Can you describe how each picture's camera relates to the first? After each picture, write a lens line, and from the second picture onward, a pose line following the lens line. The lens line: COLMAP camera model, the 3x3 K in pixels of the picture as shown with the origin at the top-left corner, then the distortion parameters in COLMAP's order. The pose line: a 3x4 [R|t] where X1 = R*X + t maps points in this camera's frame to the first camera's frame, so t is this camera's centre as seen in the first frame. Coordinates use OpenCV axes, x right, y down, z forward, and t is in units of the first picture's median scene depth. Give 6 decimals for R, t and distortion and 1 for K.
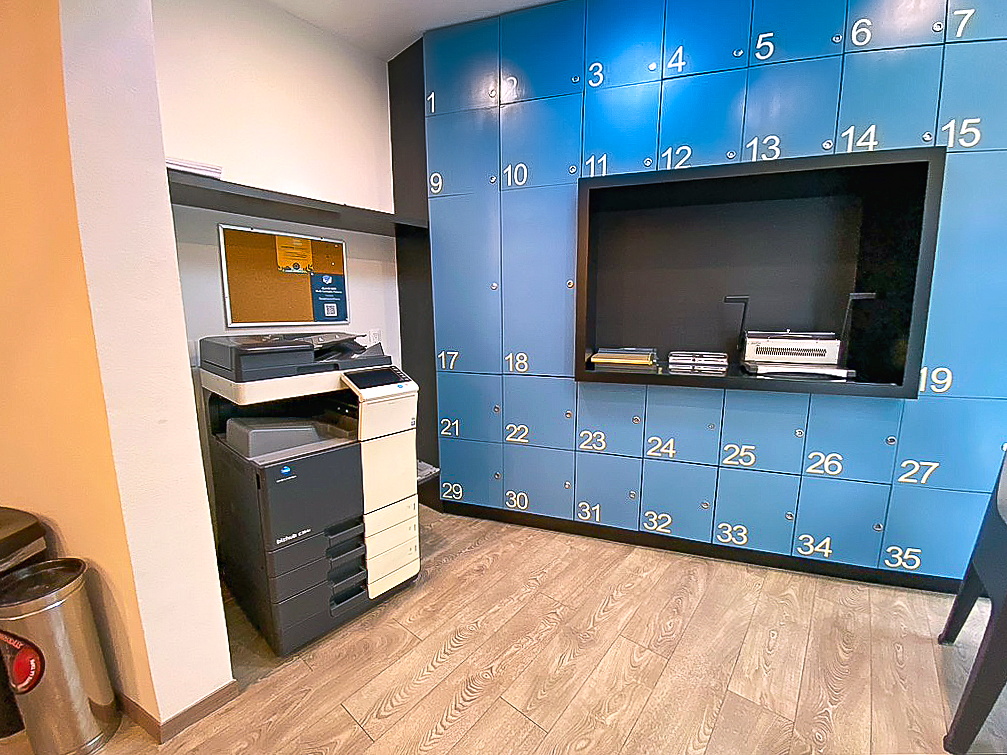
lens RADIAL K [[411.7, 0, 503.5], [0, 411.7, 377.5], [0, 0, 1]] dist [0.000749, -0.000508]
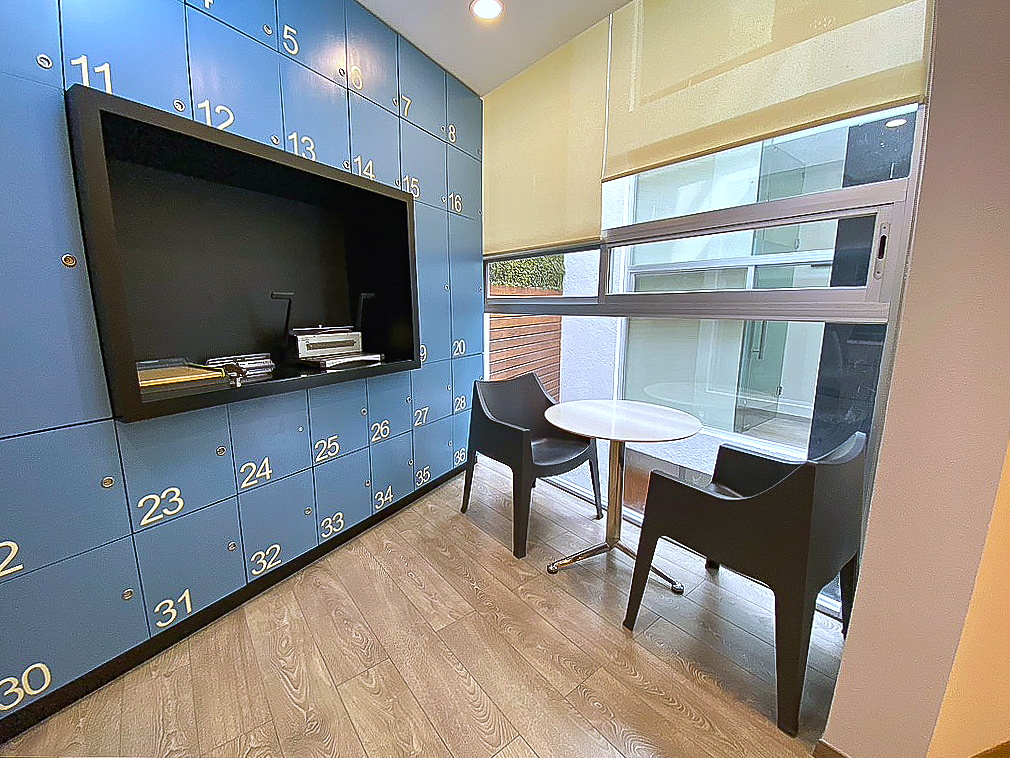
lens RADIAL K [[412.9, 0, 505.0], [0, 412.9, 379.0], [0, 0, 1]] dist [0.000749, -0.000508]
pose [[0.219467, -0.175231, 0.959754, -0.292977], [0.158642, 0.977055, 0.142113, -0.058109], [-0.962635, 0.121068, 0.242230, 0.306415]]
